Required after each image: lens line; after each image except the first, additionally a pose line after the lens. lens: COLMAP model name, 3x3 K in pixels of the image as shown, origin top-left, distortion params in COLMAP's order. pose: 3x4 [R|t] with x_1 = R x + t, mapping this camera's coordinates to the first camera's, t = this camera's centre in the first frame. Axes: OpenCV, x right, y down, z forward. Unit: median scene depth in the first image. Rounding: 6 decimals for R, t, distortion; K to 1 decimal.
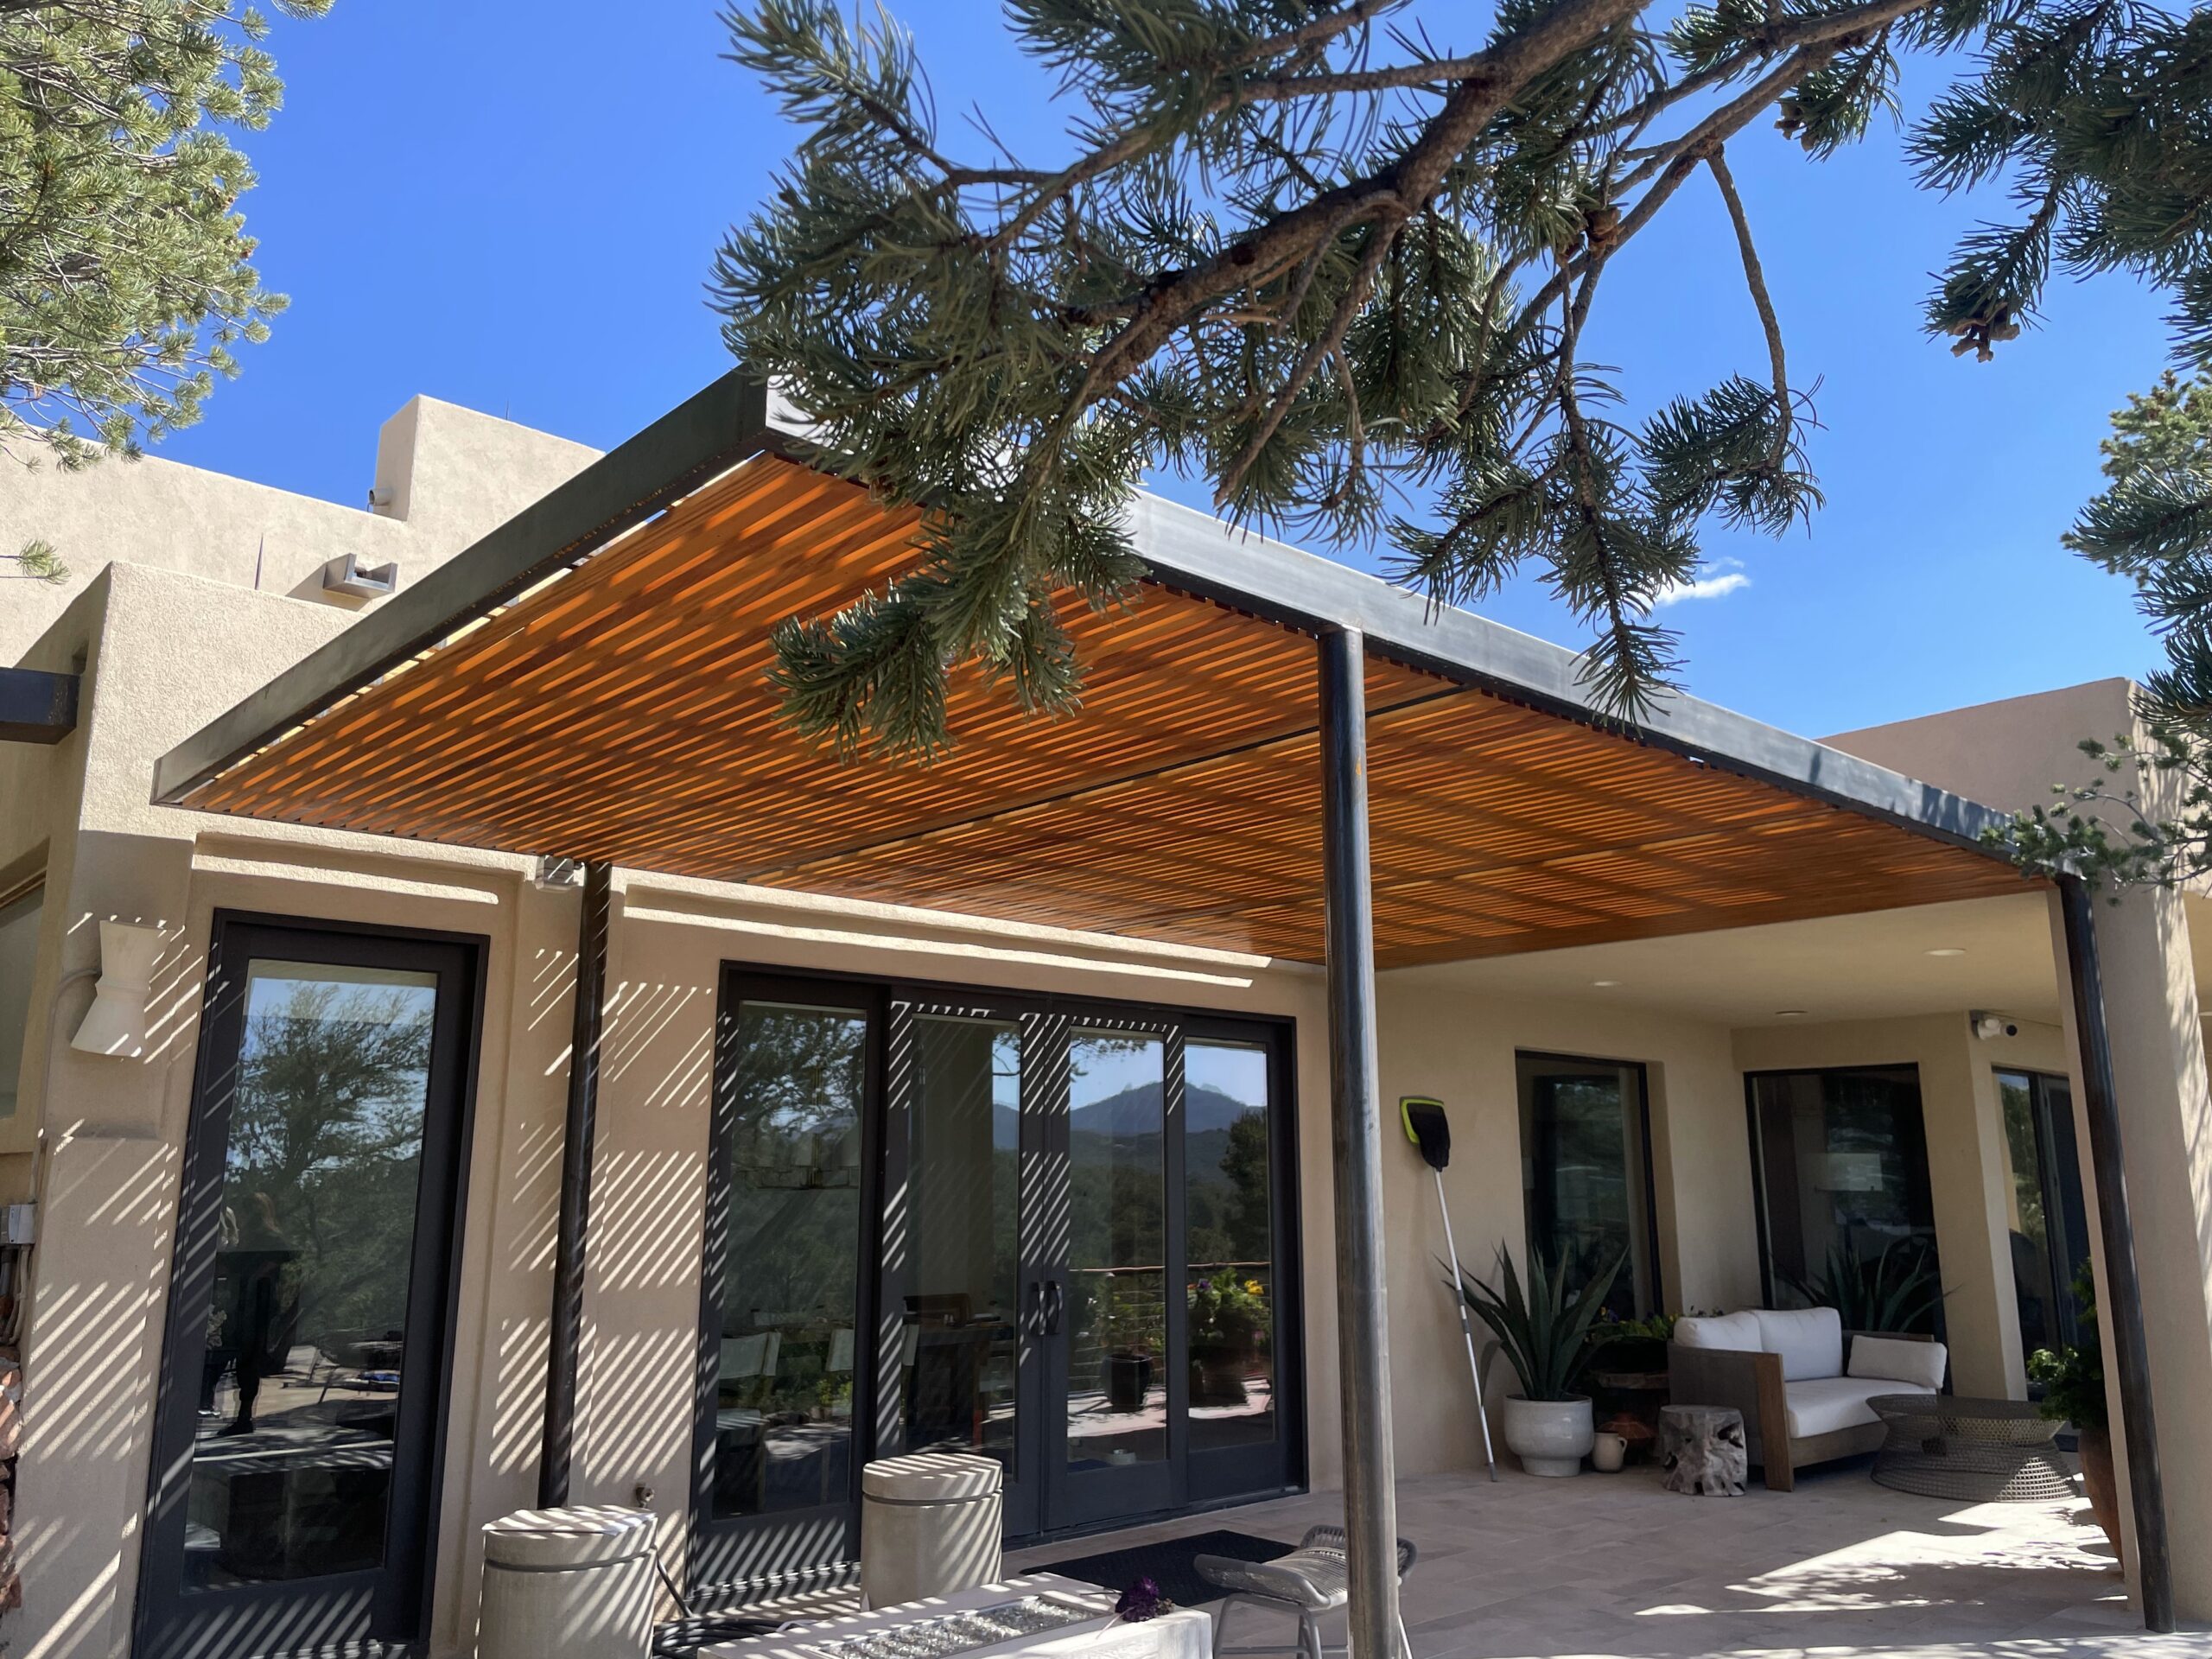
lens RADIAL K [[1666.4, 0, 1118.5], [0, 1666.4, 818.4], [0, 0, 1]] dist [0.003145, -0.002772]
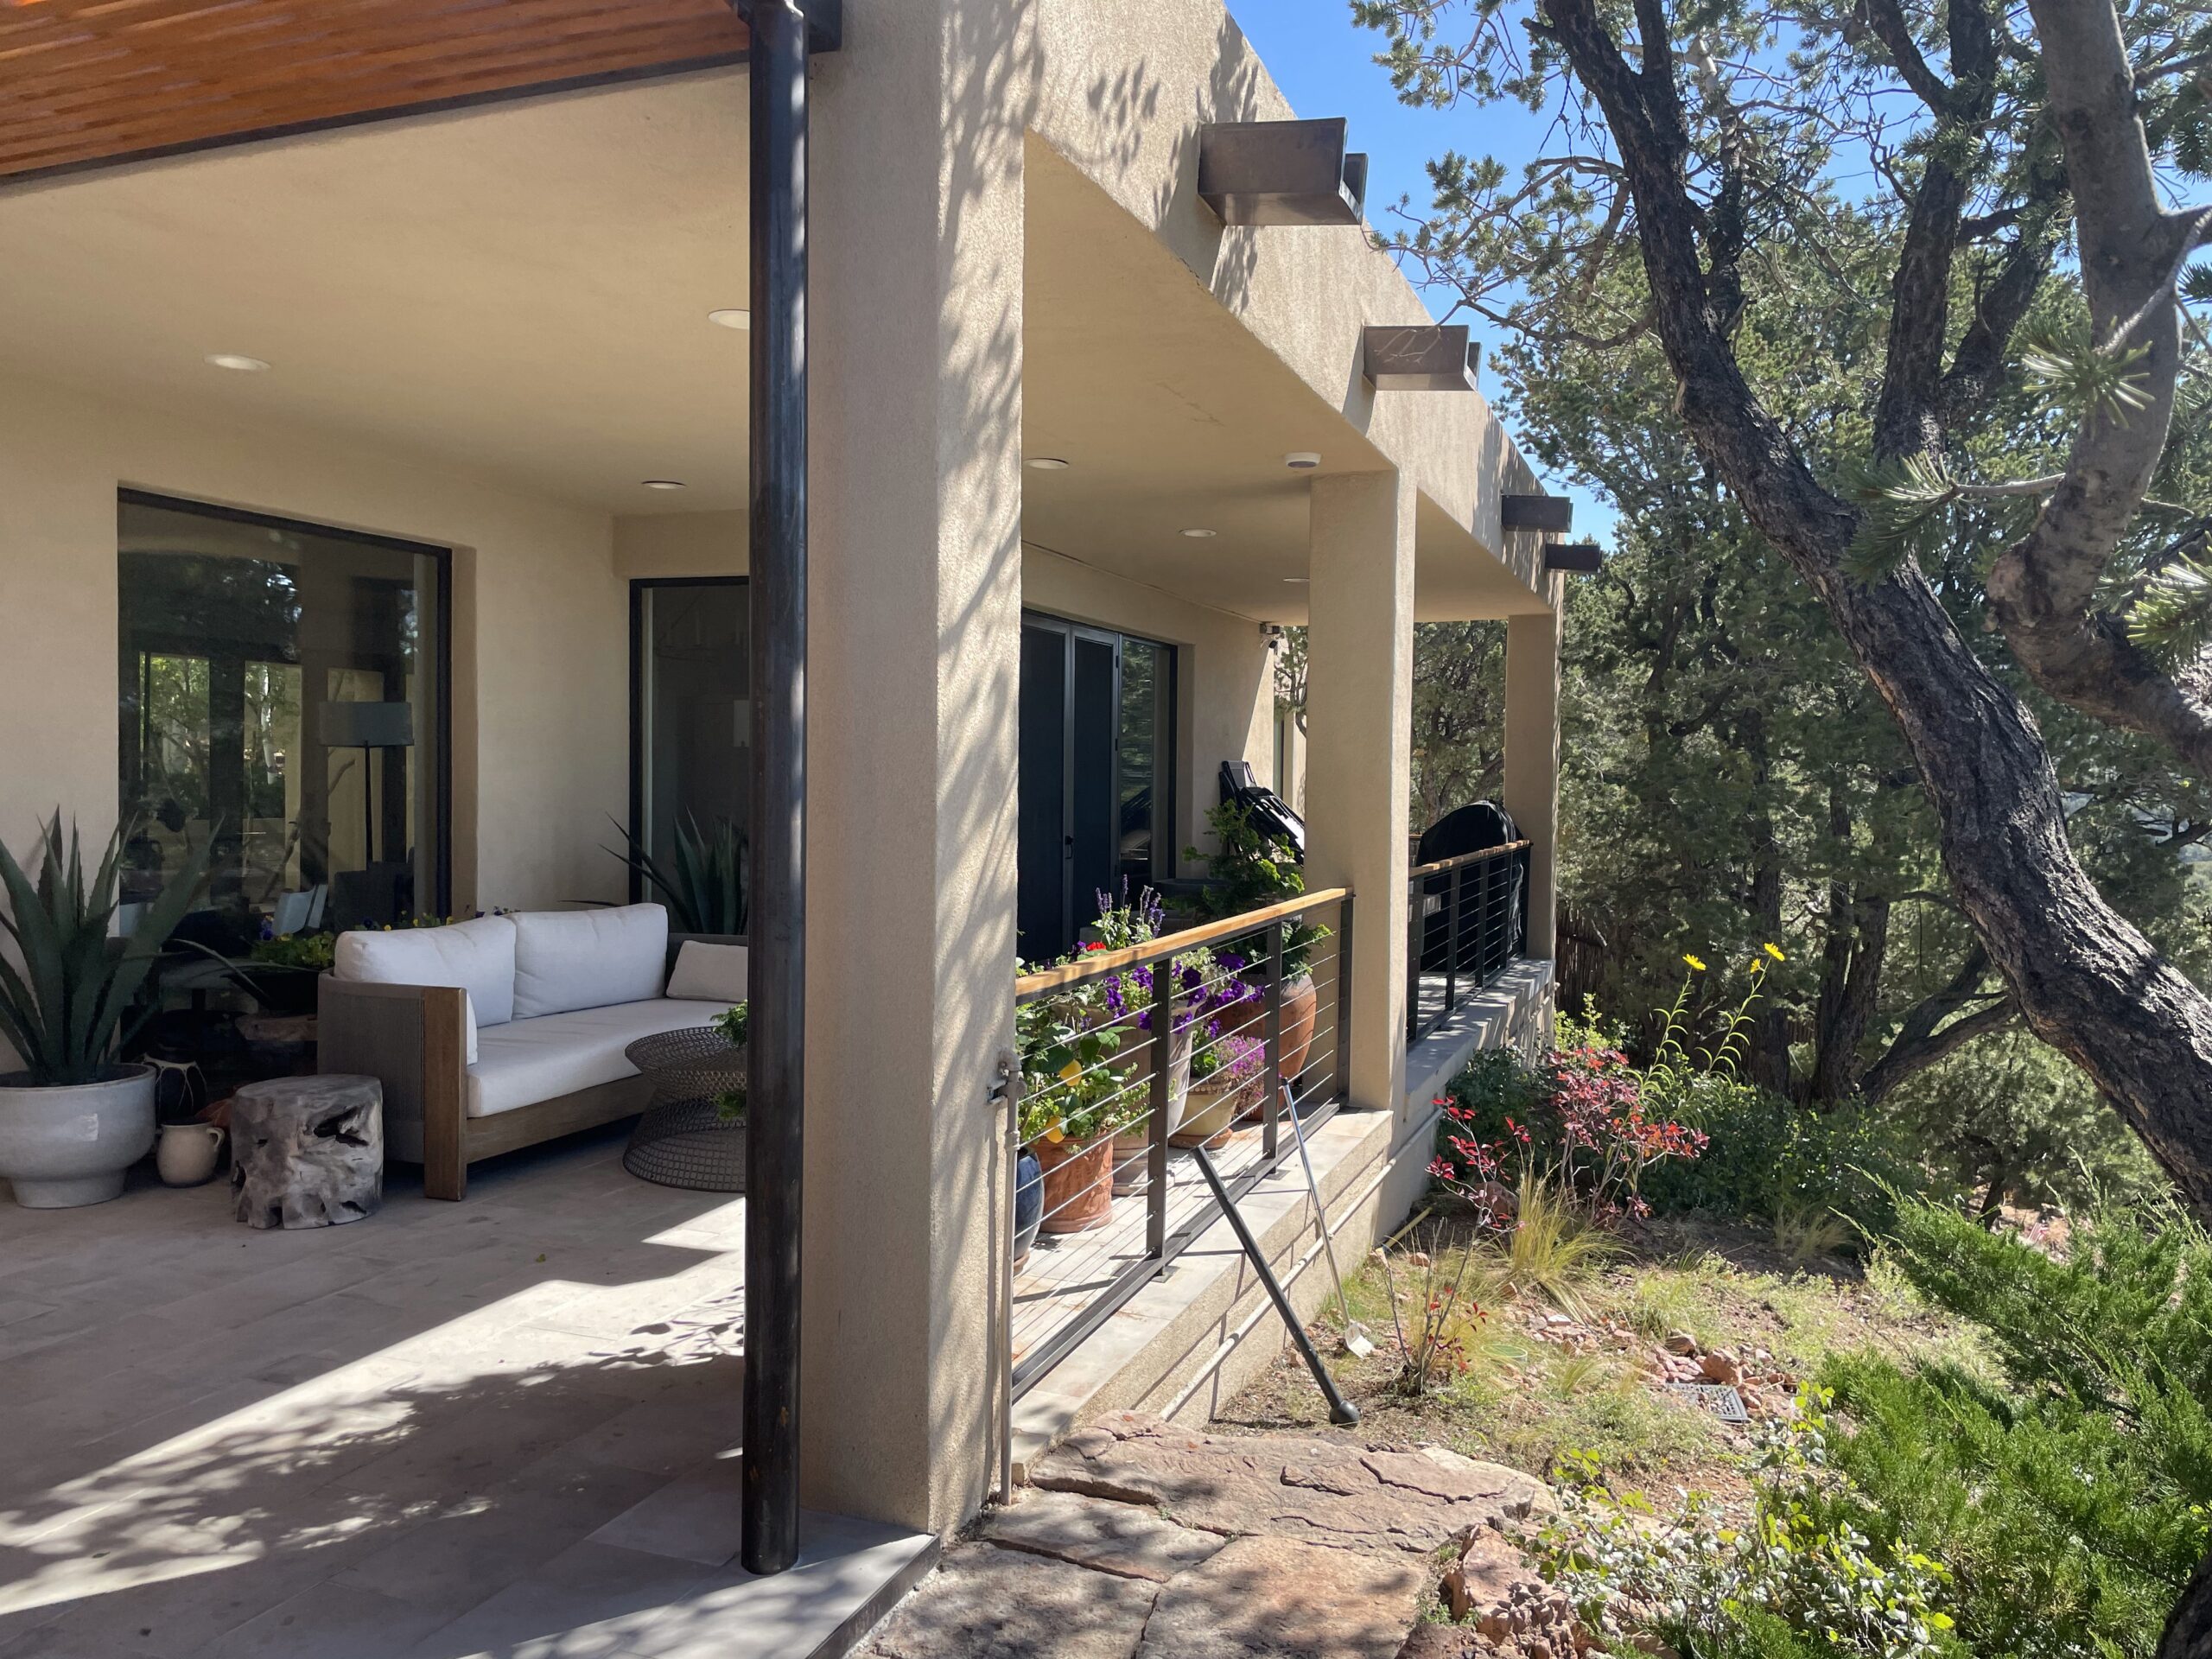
lens RADIAL K [[1666.4, 0, 1100.3], [0, 1666.4, 823.9], [0, 0, 1]] dist [0.003145, -0.002772]
pose [[0.893544, -0.006793, 0.448923, 0.339787], [-0.105841, 0.968518, 0.225324, 0.104219], [-0.436321, -0.248851, 0.864695, 0.397245]]
